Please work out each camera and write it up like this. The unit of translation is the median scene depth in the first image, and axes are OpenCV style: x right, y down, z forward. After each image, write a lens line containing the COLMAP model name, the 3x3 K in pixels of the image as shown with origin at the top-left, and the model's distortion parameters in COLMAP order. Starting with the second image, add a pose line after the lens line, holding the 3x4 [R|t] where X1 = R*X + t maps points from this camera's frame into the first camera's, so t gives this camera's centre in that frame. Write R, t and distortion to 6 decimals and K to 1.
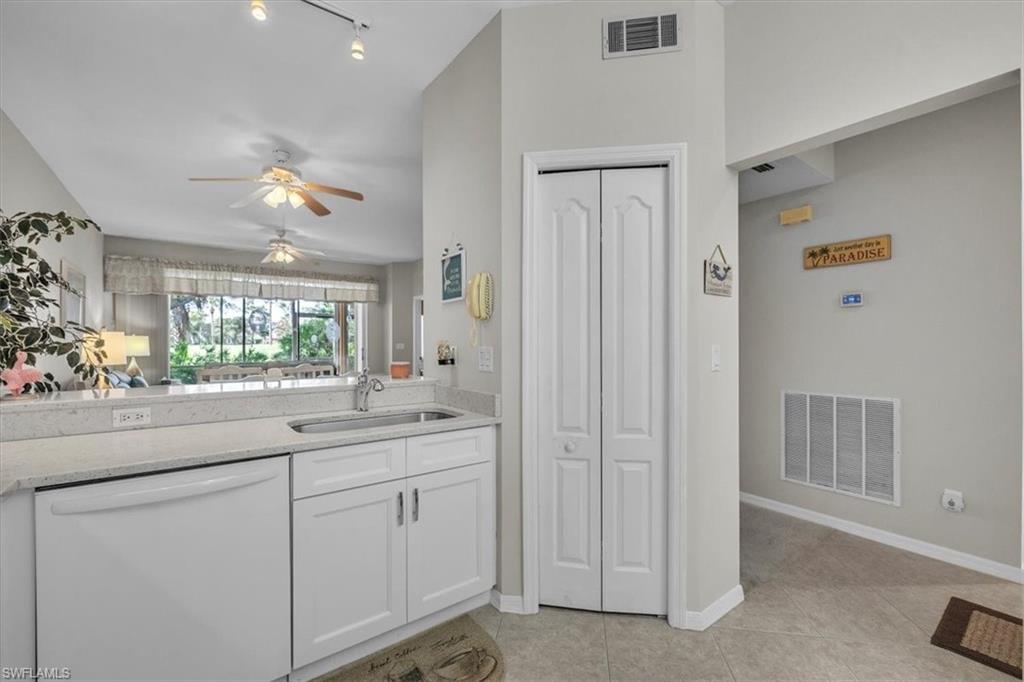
lens RADIAL K [[432.5, 0, 510.8], [0, 432.5, 343.1], [0, 0, 1]] dist [-0.000748, -0.000163]
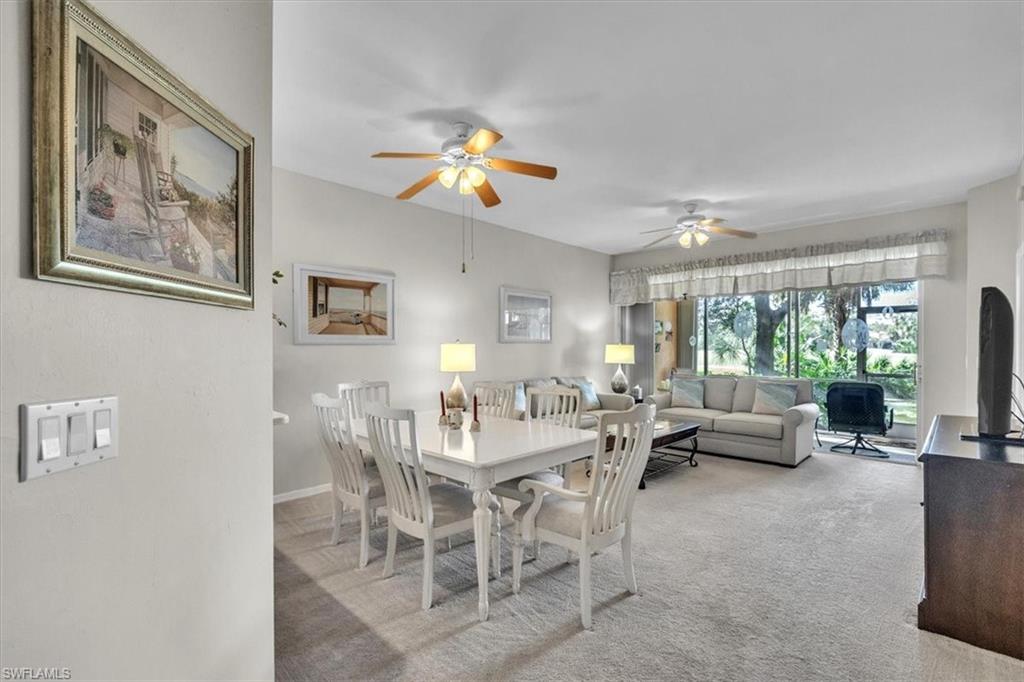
lens RADIAL K [[466.3, 0, 517.1], [0, 466.3, 349.6], [0, 0, 1]] dist [-0.005578, 0.002581]
pose [[0.172819, 0.005117, -0.984940, 0.598356], [-0.002077, 0.999986, 0.004831, -0.028273], [0.984951, 0.001211, 0.172827, 1.534933]]
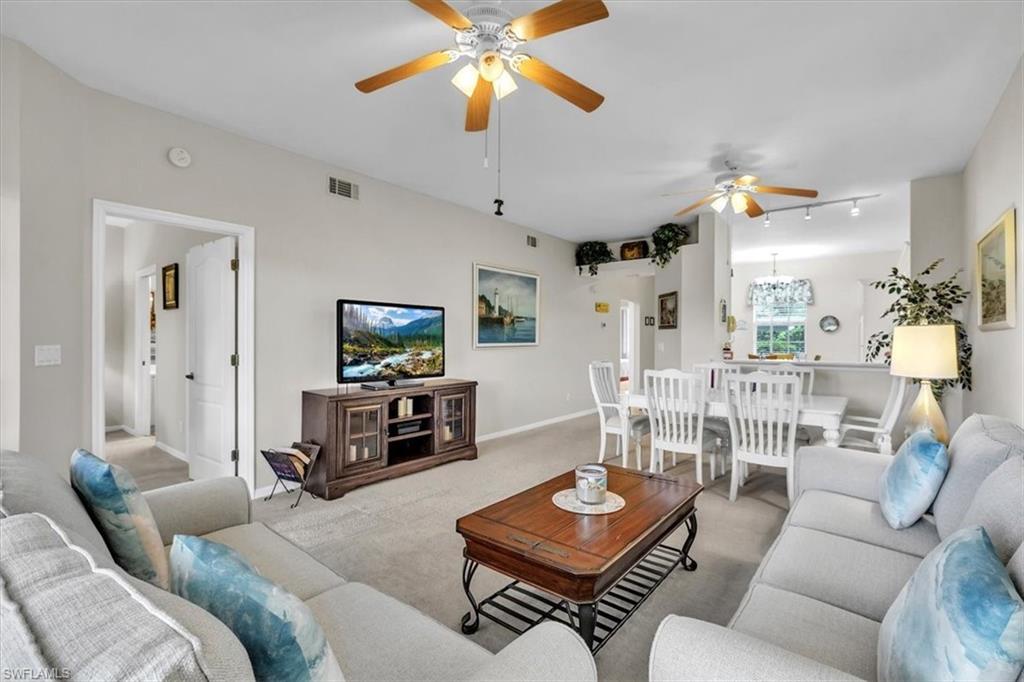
lens RADIAL K [[449.7, 0, 513.9], [0, 449.7, 342.7], [0, 0, 1]] dist [0.002487, 0.000540]
pose [[-0.272240, 0.002490, 0.962226, -2.309857], [0.003342, 0.999993, -0.001642, 0.020269], [-0.962223, 0.002769, -0.272247, 2.978756]]
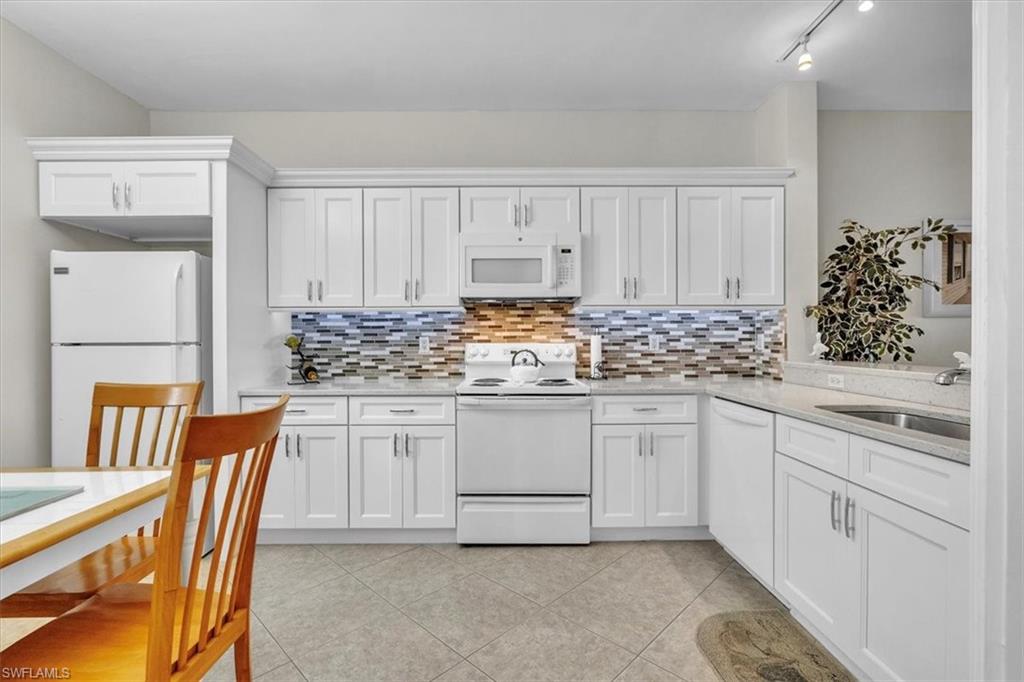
lens RADIAL K [[466.3, 0, 516.1], [0, 466.3, 344.7], [0, 0, 1]] dist [-0.005578, 0.002581]
pose [[-0.581683, 0.011245, -0.813338, 0.682208], [0.004740, 0.999934, 0.010435, 0.030636], [0.813402, 0.002215, -0.581698, 0.803501]]
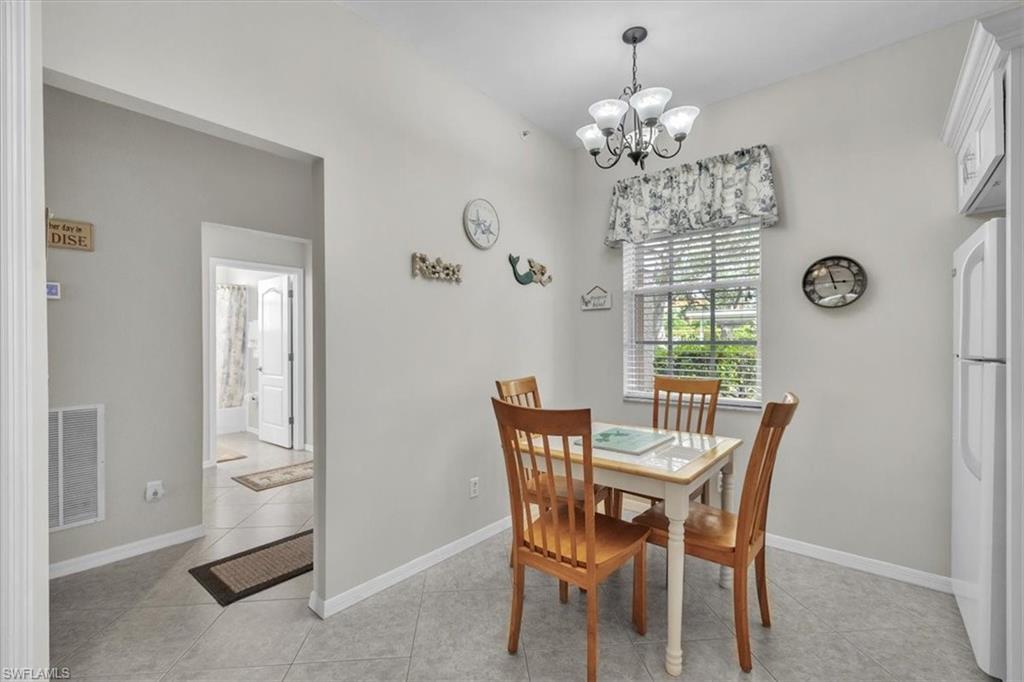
lens RADIAL K [[449.7, 0, 505.9], [0, 449.7, 344.6], [0, 0, 1]] dist [0.002487, 0.000540]
pose [[-0.231600, -0.000495, 0.972811, -0.288797], [0.006731, 0.999975, 0.002112, 0.005875], [-0.972788, 0.007037, -0.231591, 0.445582]]
